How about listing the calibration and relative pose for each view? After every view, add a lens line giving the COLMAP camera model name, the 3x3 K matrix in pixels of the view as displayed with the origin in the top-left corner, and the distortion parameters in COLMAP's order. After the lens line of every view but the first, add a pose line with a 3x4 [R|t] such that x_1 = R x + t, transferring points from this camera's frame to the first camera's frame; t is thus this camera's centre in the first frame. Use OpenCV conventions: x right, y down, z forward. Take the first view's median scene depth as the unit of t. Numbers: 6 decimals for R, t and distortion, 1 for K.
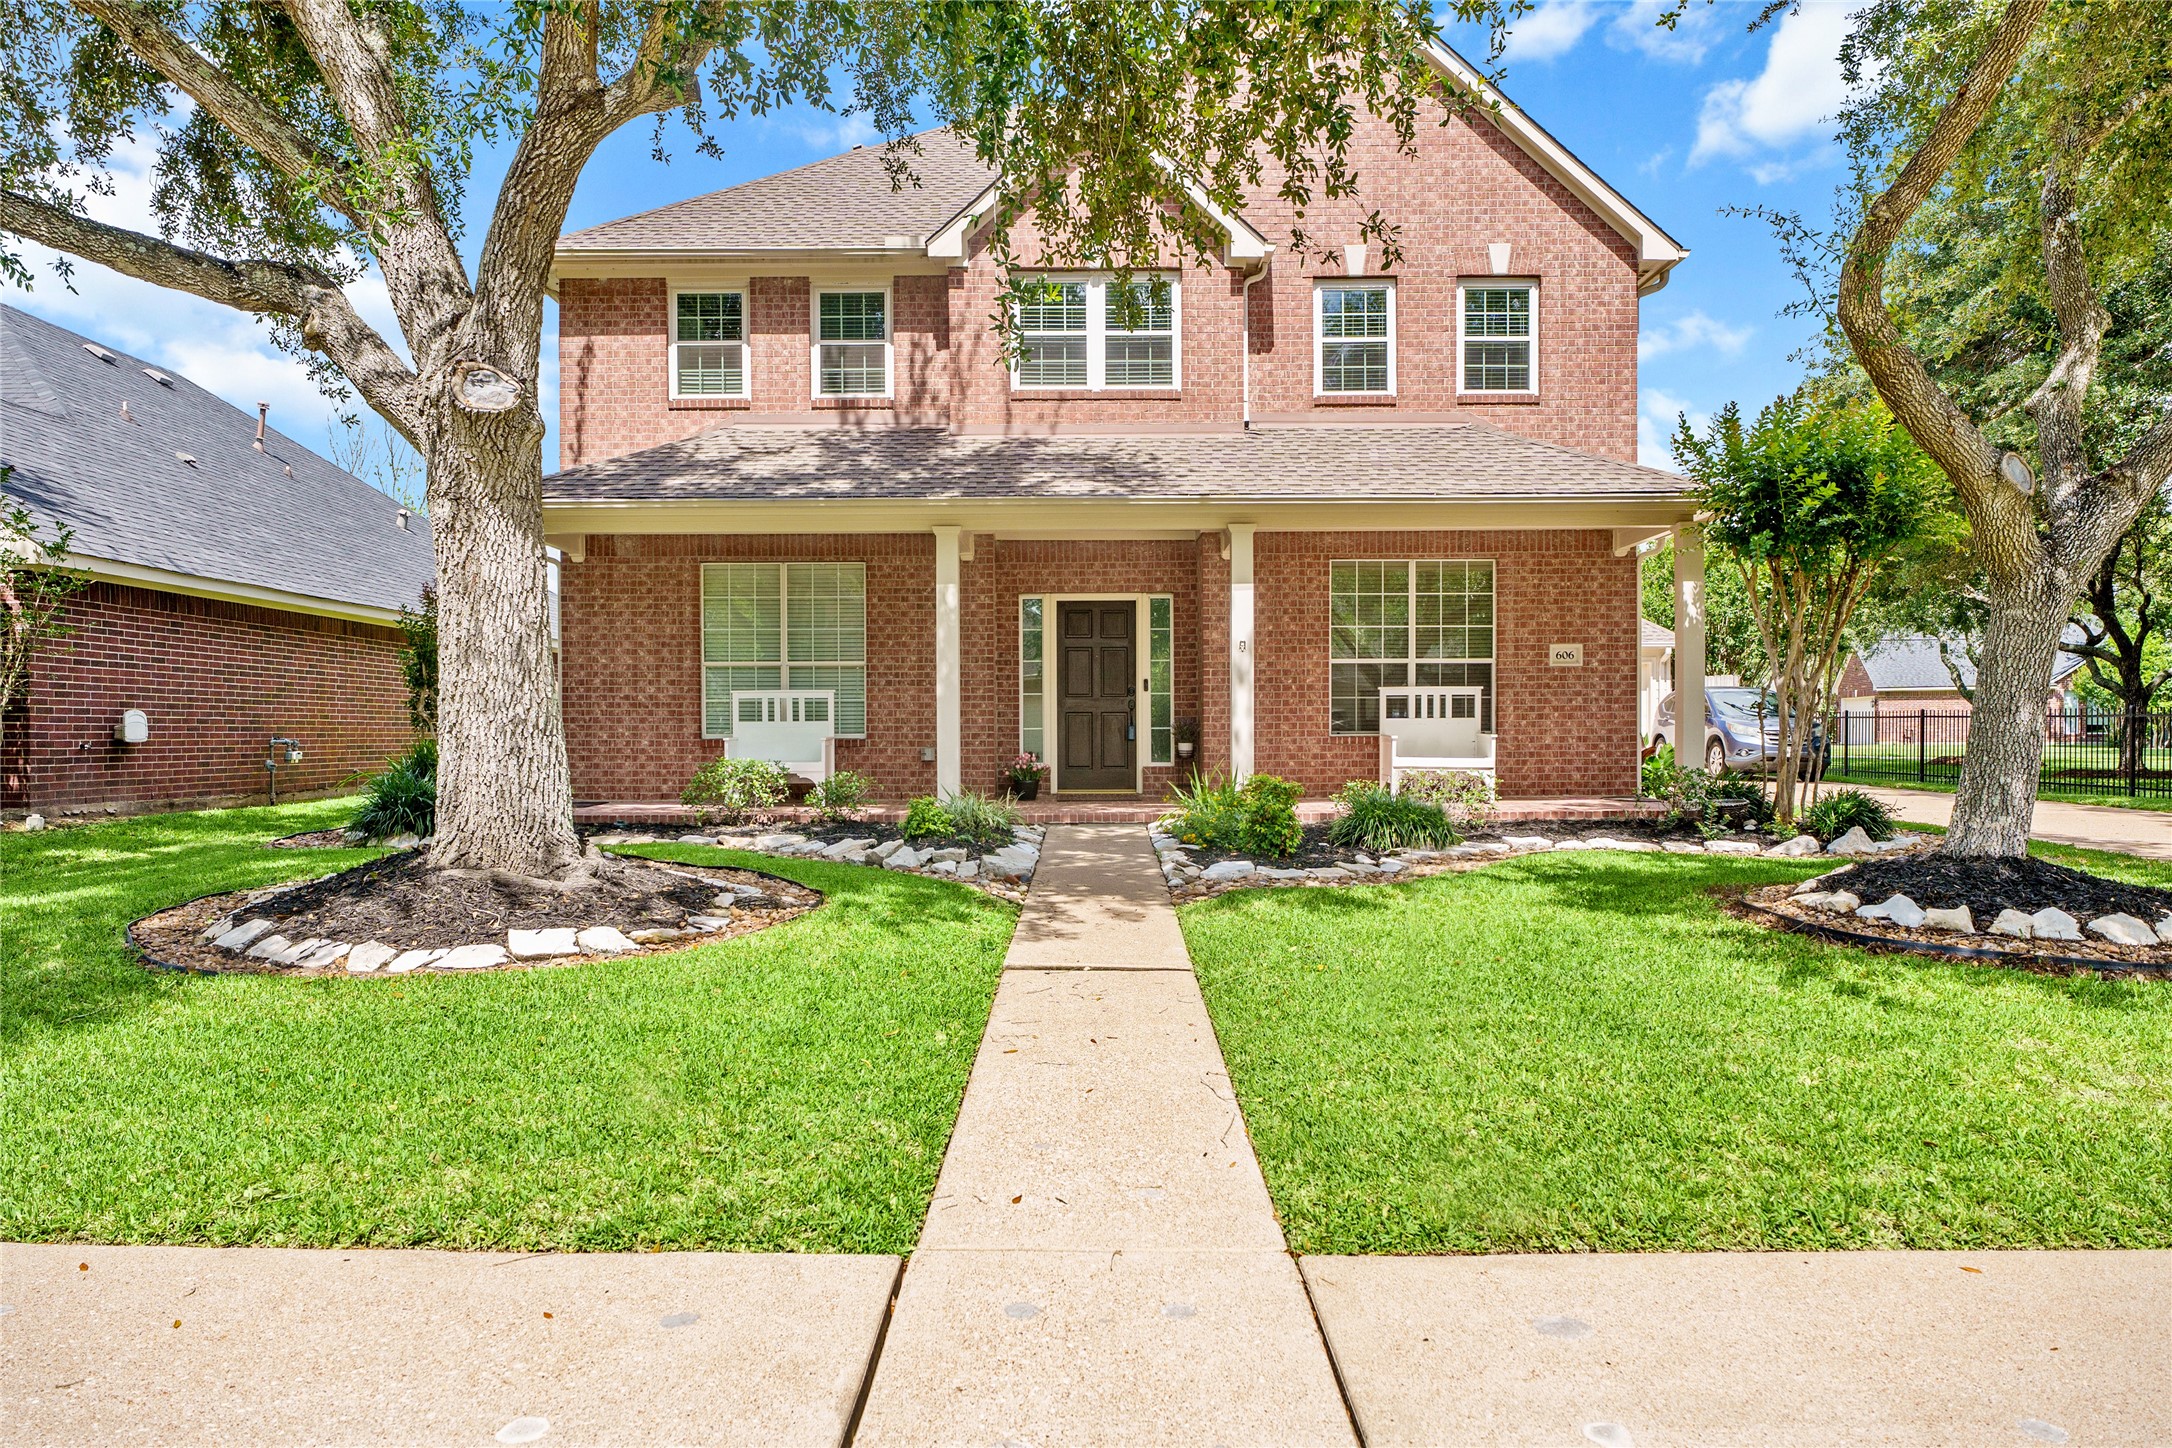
lens RADIAL K [[1372.2, 0, 1078.2], [0, 1372.2, 727.6], [0, 0, 1]] dist [0.001166, 0.000848]
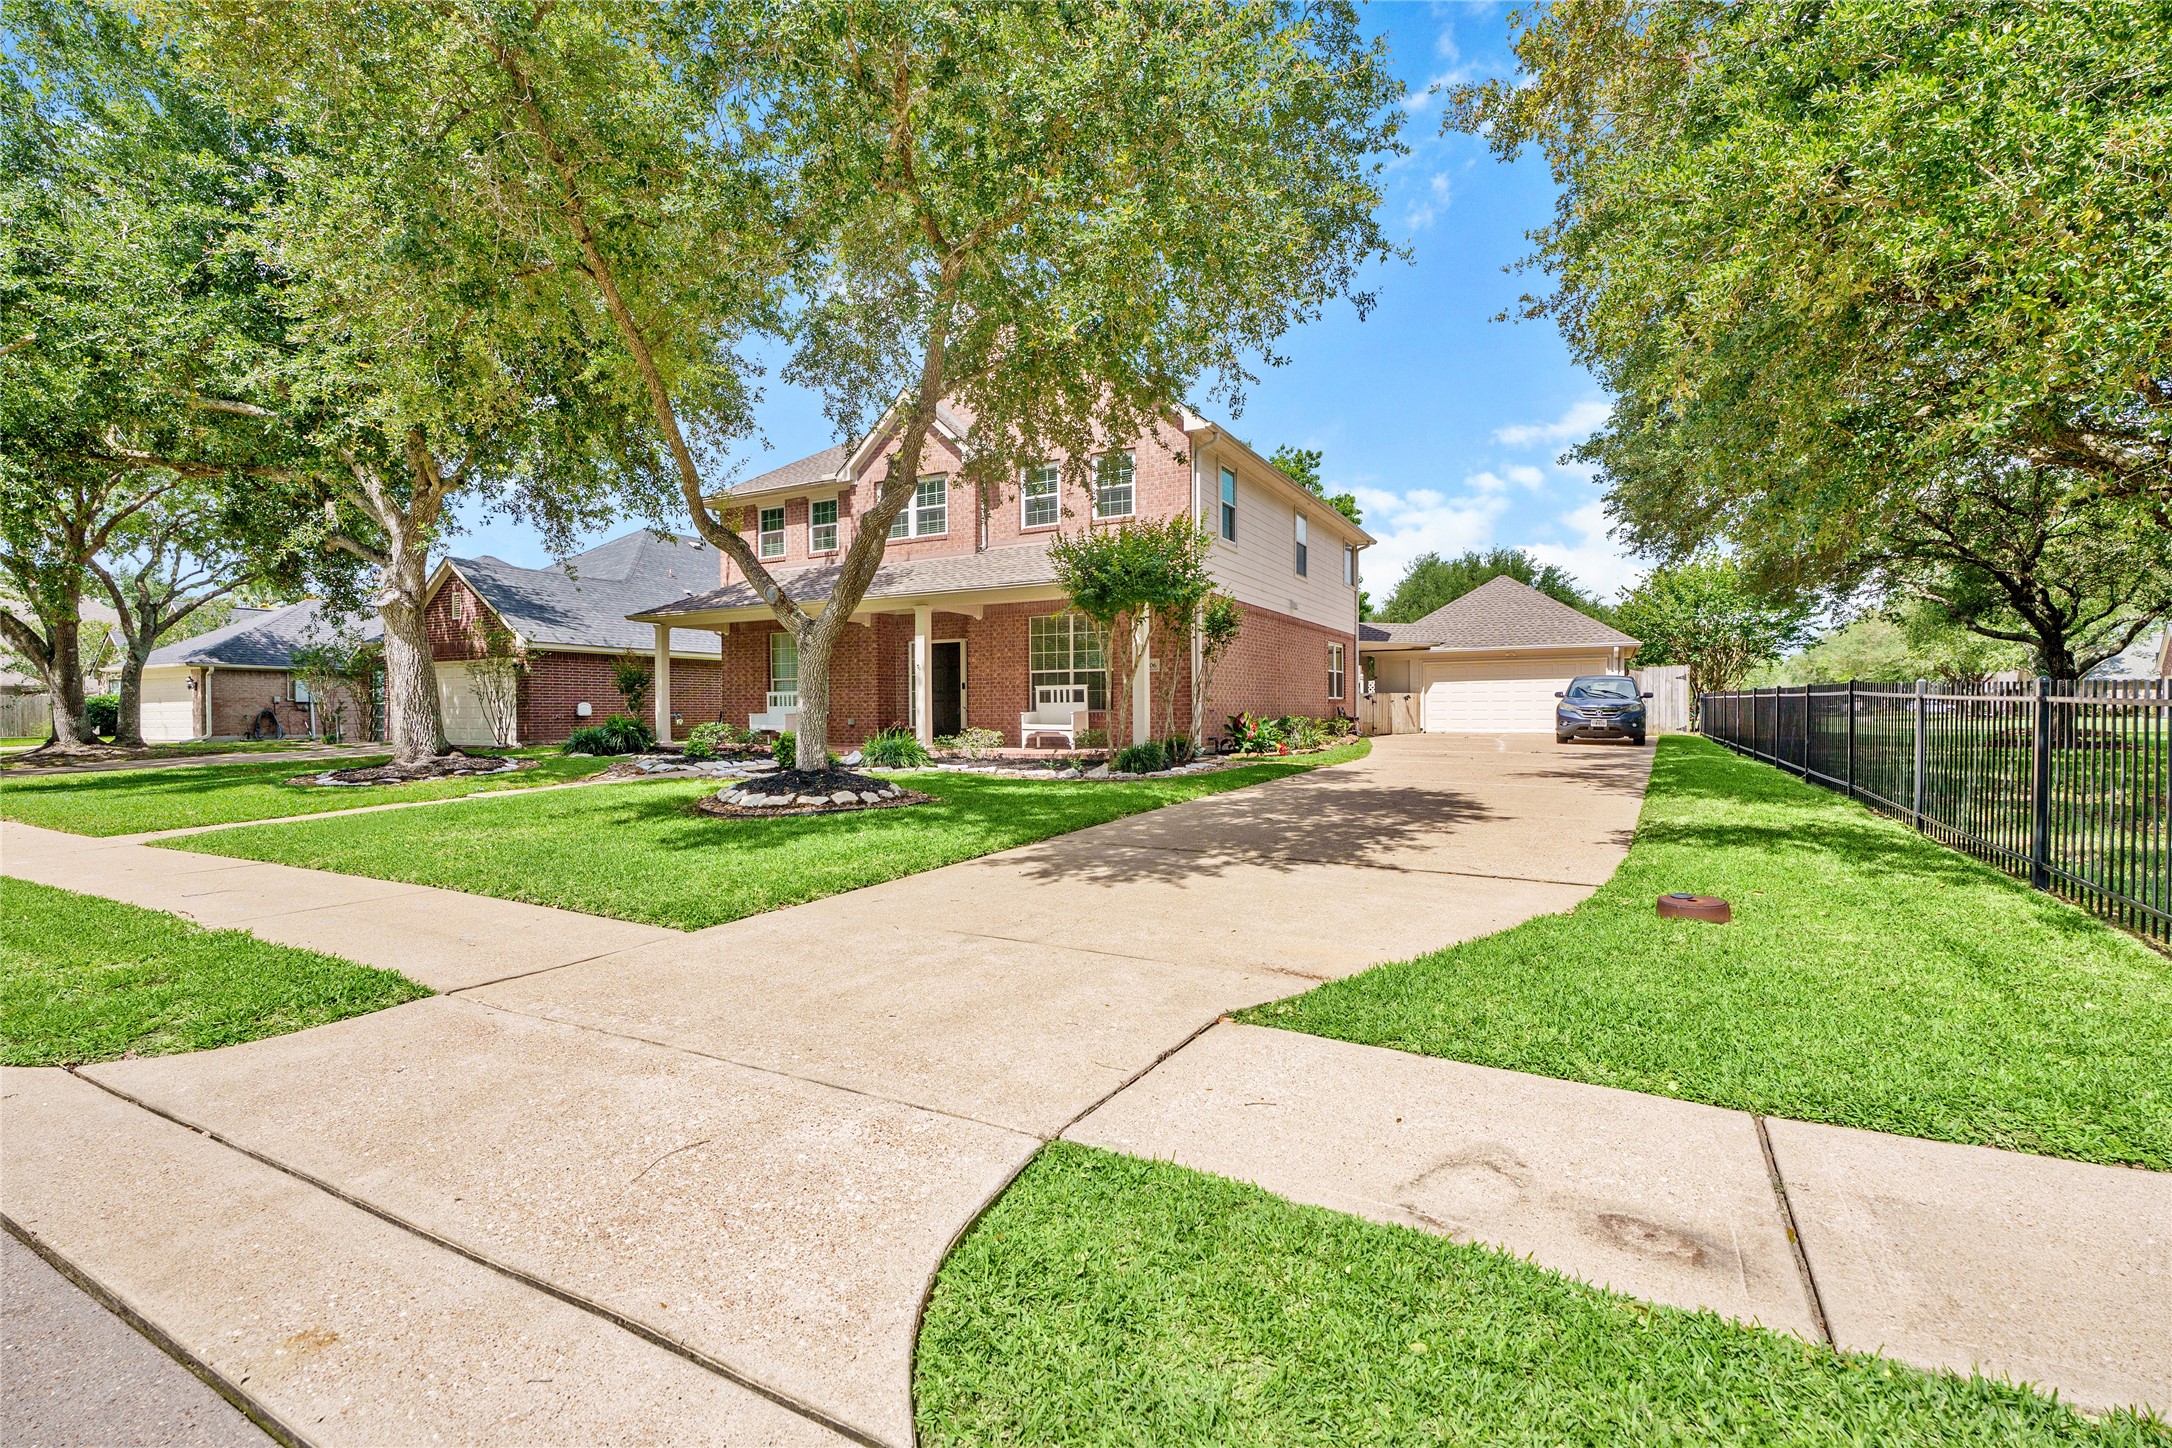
lens RADIAL K [[971.1, 0, 1091.2], [0, 971.1, 720.6], [0, 0, 1]] dist [0.004280, 0.000069]
pose [[0.881035, 0.002184, -0.473047, 0.902021], [0.004951, 0.999892, 0.013838, -0.000615], [0.473026, -0.014534, 0.880929, -0.118938]]
